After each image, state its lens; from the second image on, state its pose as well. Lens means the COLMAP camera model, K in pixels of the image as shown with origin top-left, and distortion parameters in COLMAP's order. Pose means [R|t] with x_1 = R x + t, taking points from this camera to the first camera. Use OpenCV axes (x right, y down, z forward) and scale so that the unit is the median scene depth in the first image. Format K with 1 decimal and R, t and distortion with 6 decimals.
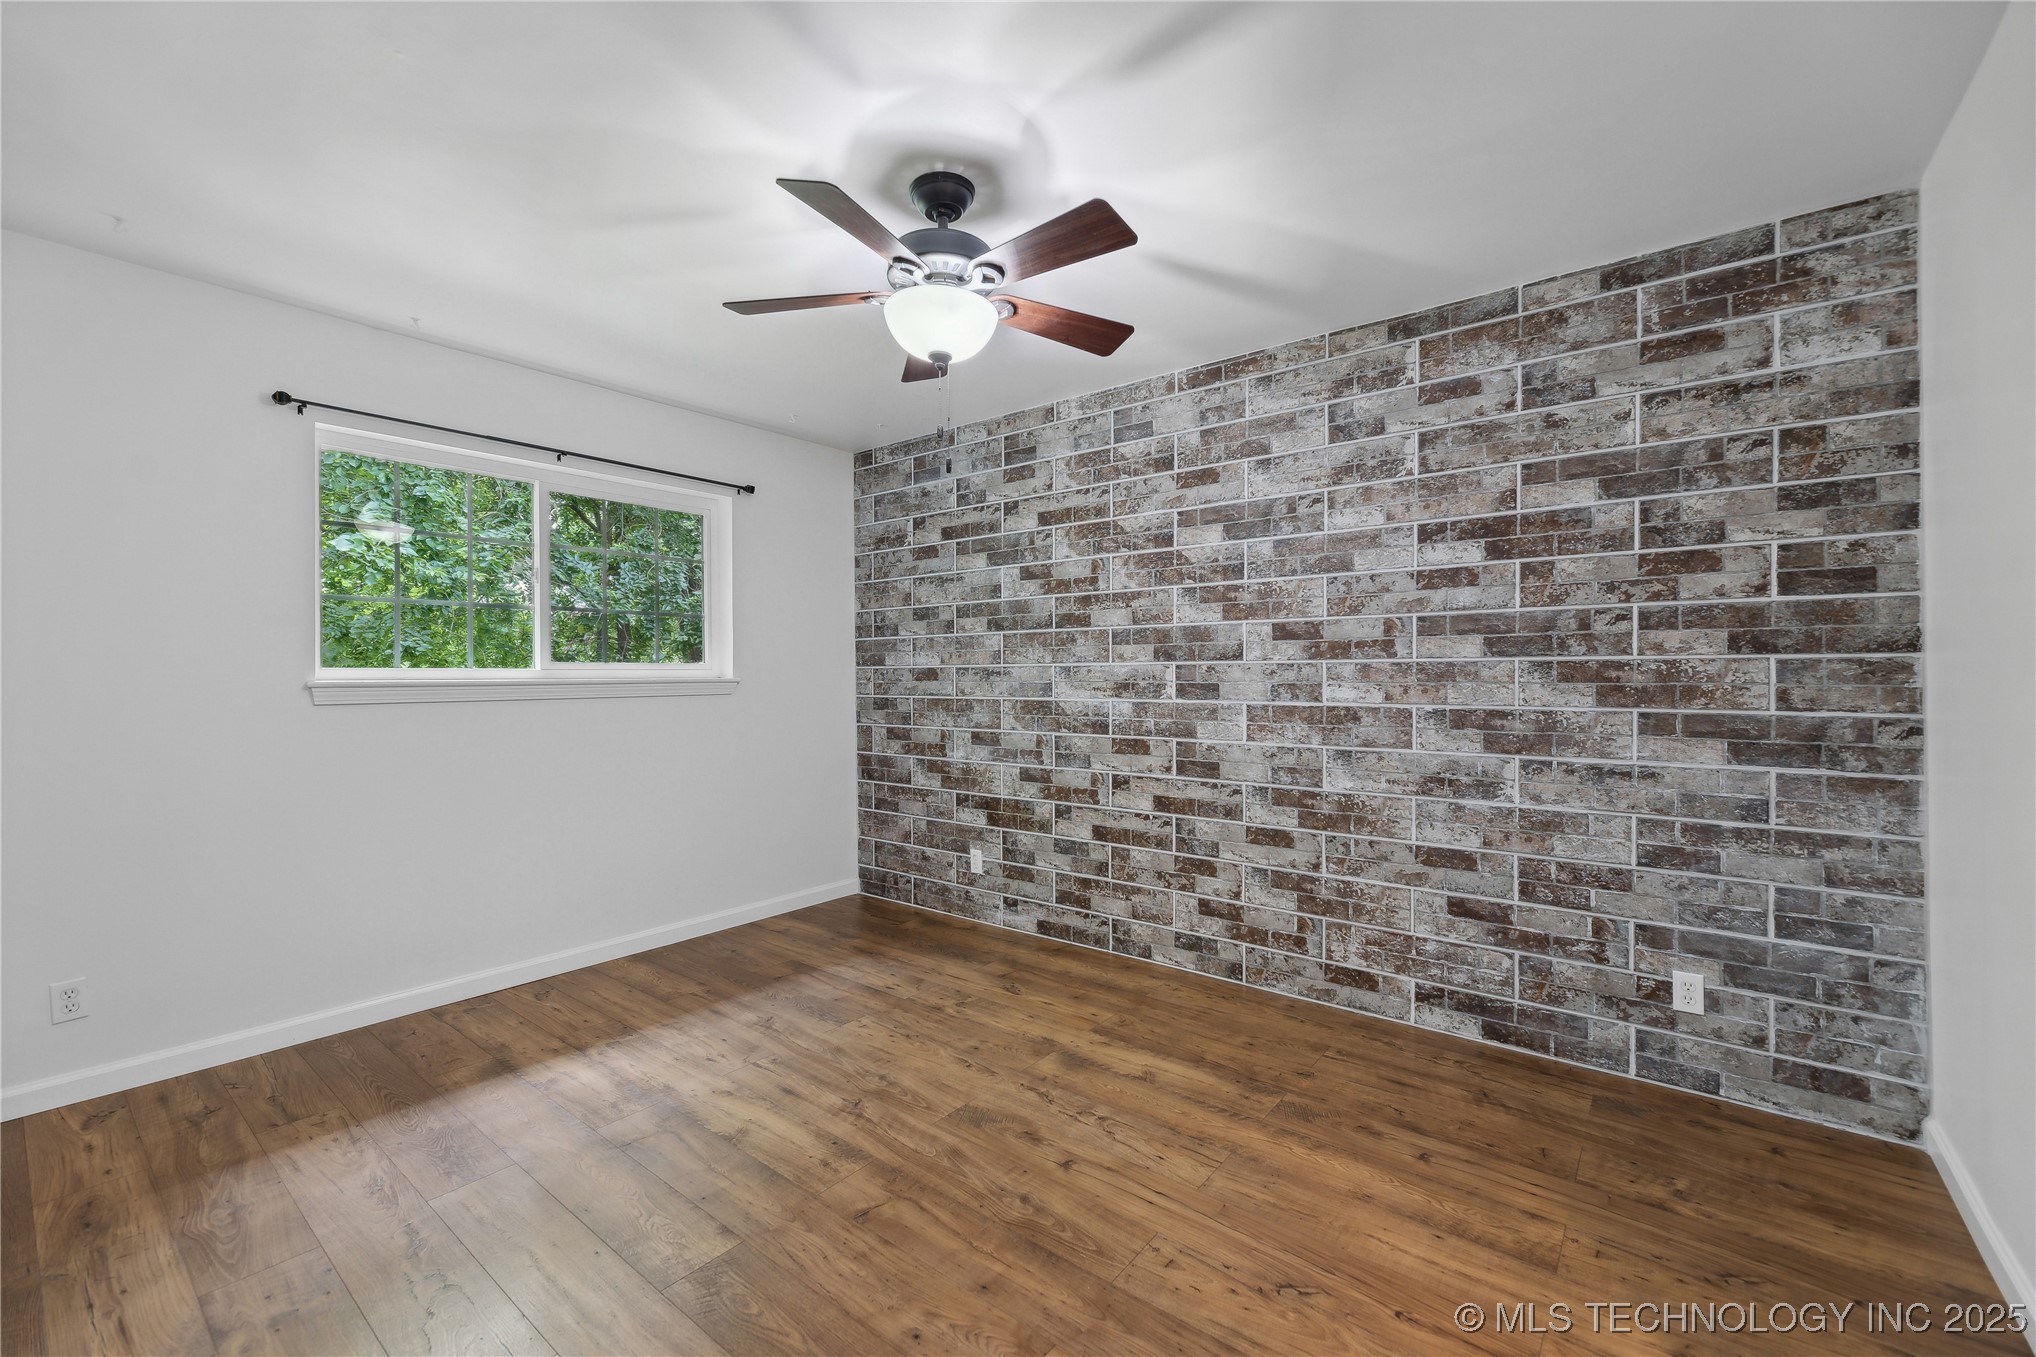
lens RADIAL K [[836.9, 0, 1020.4], [0, 836.9, 671.6], [0, 0, 1]] dist [-0.003603, -0.000199]
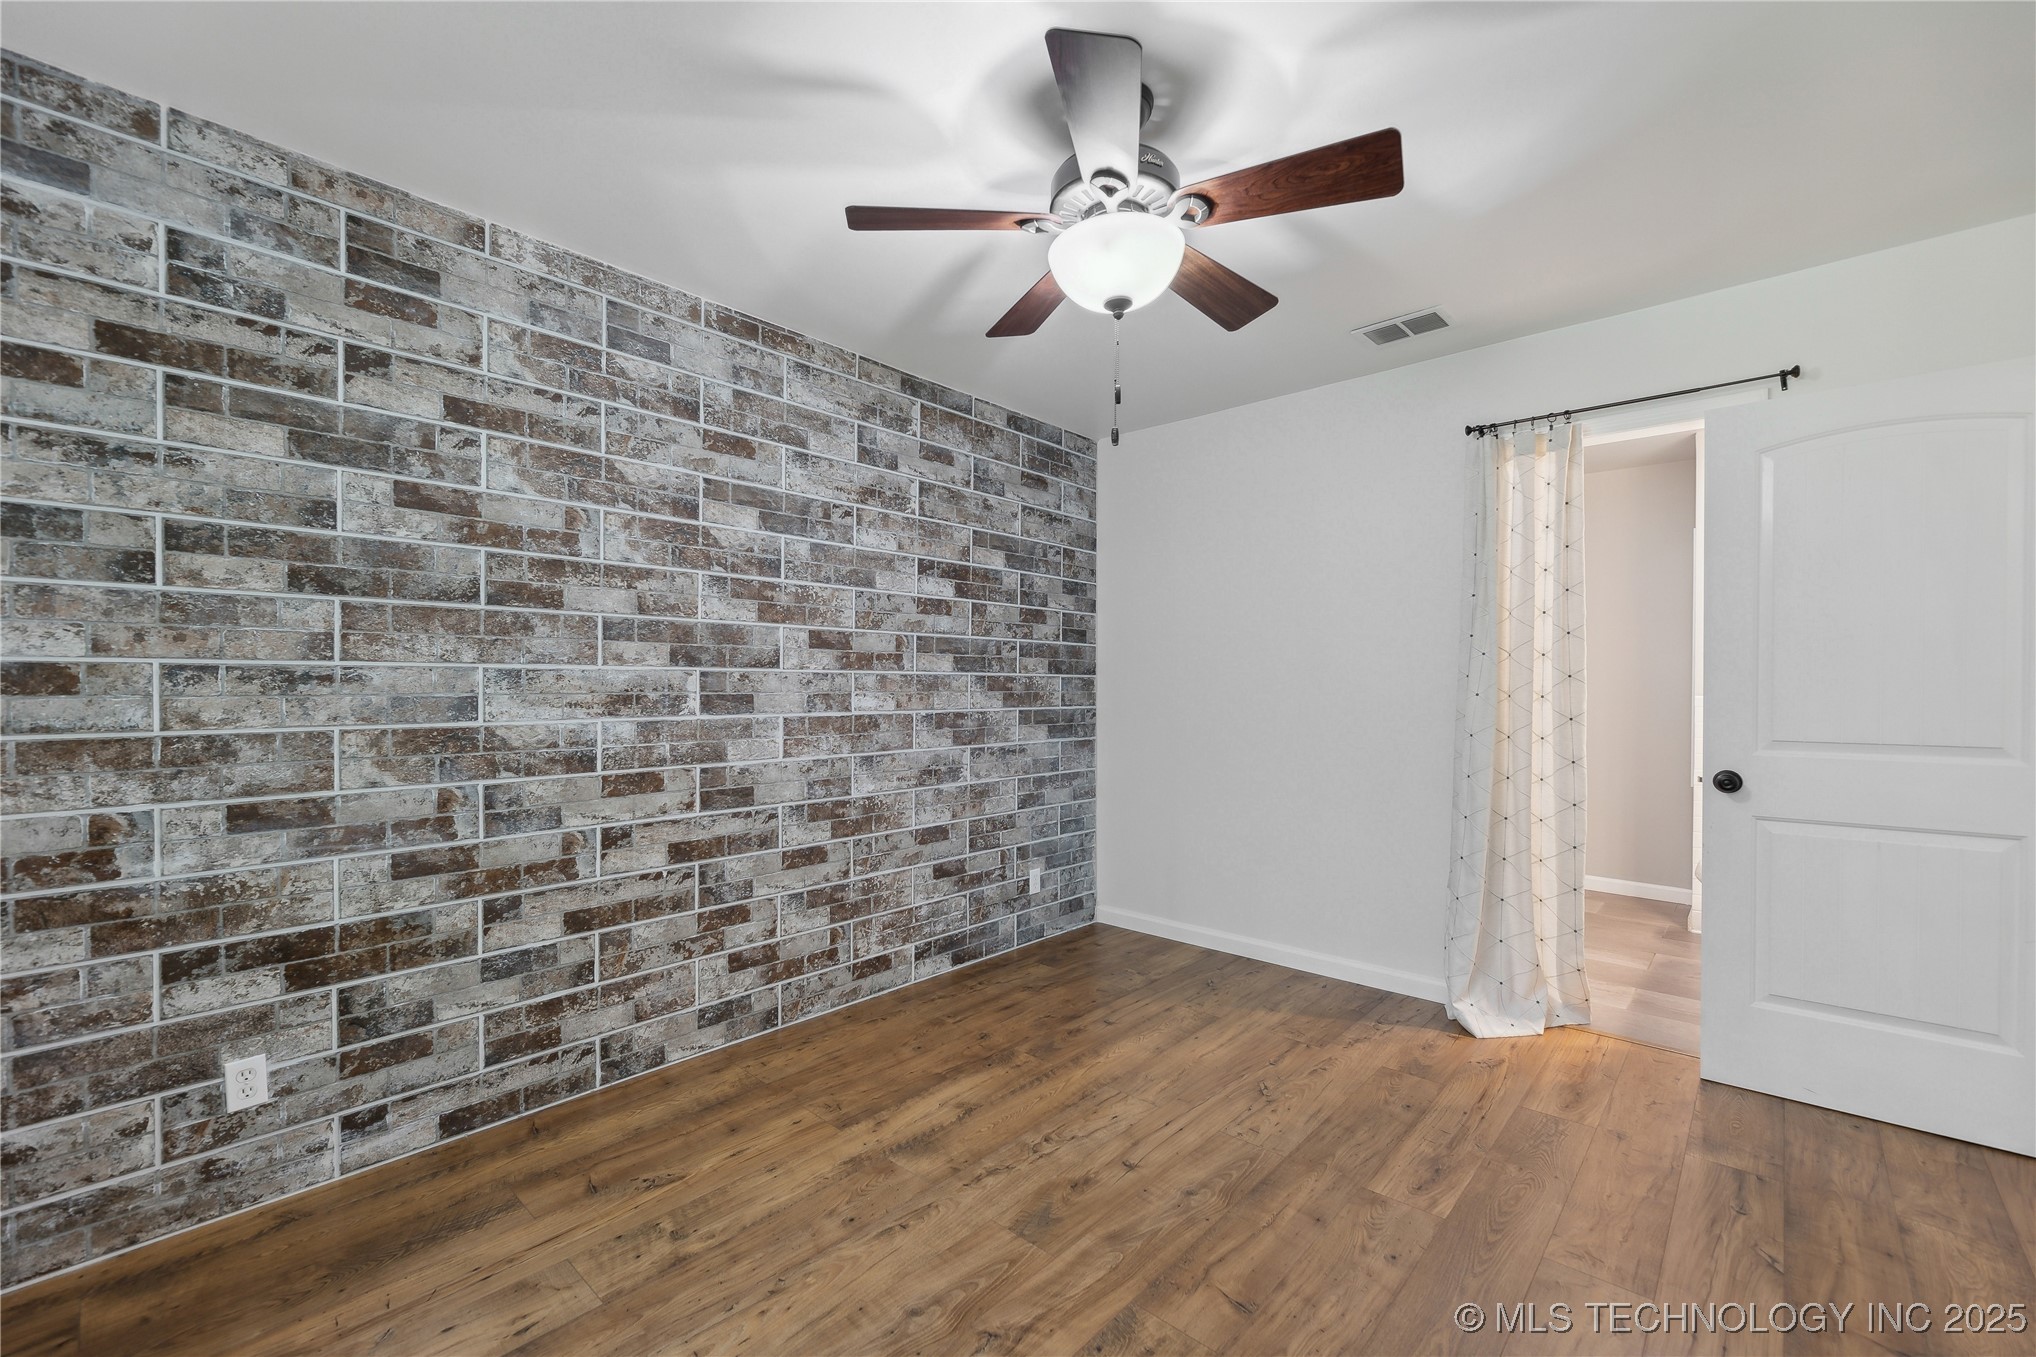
lens RADIAL K [[836.9, 0, 1035.0], [0, 836.9, 690.5], [0, 0, 1]] dist [-0.003603, -0.000199]
pose [[0.058218, -0.003671, 0.998297, -0.614430], [-0.007678, 0.999962, 0.004125, 0.004490], [-0.998274, -0.007906, 0.058188, 0.675204]]
